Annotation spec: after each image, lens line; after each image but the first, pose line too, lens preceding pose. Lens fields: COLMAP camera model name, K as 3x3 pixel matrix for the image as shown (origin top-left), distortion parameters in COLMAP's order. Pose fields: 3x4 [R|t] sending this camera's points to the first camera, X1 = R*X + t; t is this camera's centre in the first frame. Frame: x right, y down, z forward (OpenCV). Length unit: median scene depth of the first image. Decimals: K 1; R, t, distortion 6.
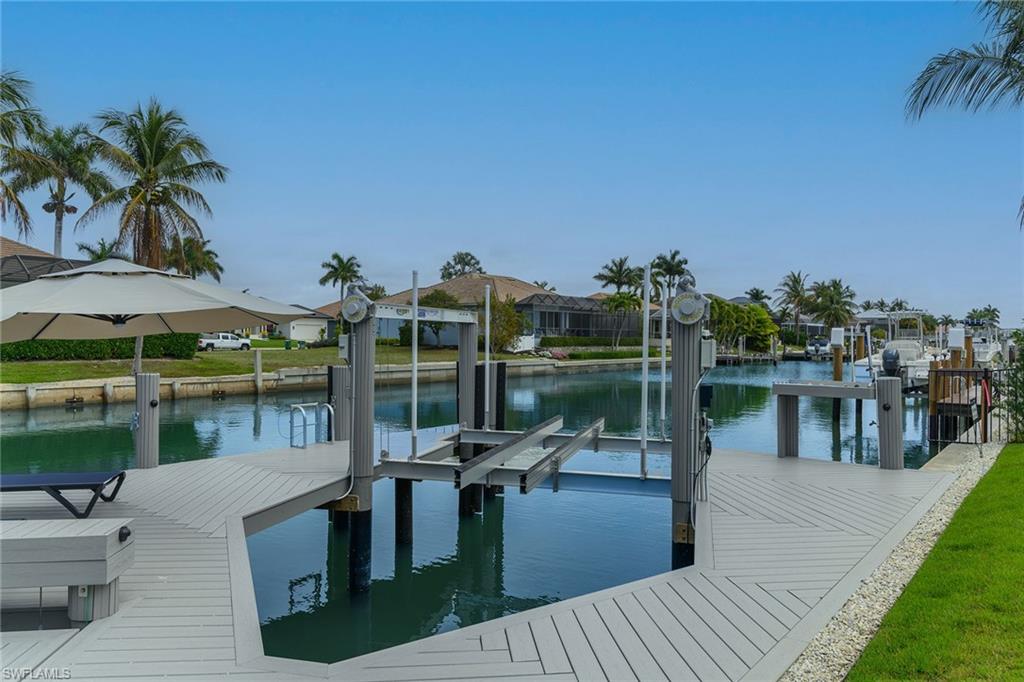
lens RADIAL K [[712.8, 0, 520.4], [0, 712.8, 339.4], [0, 0, 1]] dist [0.003151, -0.001058]
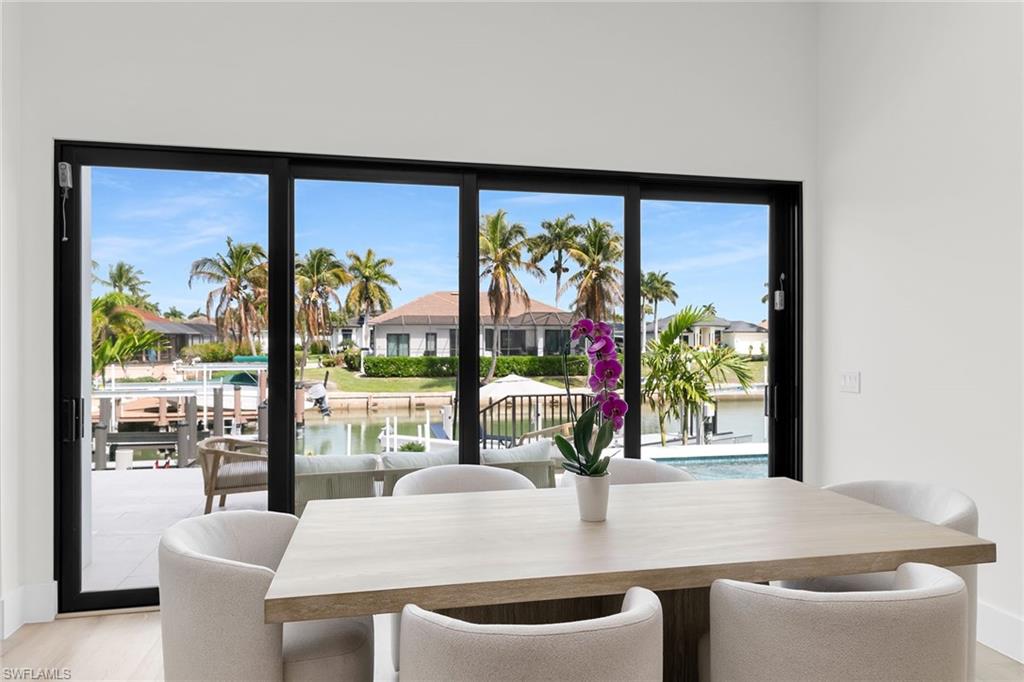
lens RADIAL K [[693.8, 0, 468.6], [0, 693.8, 335.5], [0, 0, 1]] dist [-0.003586, 0.000660]
pose [[0.737708, -0.008880, -0.675061, 0.320308], [0.006971, 0.999960, -0.005536, -0.061066], [0.675084, -0.000622, 0.737741, -0.334116]]
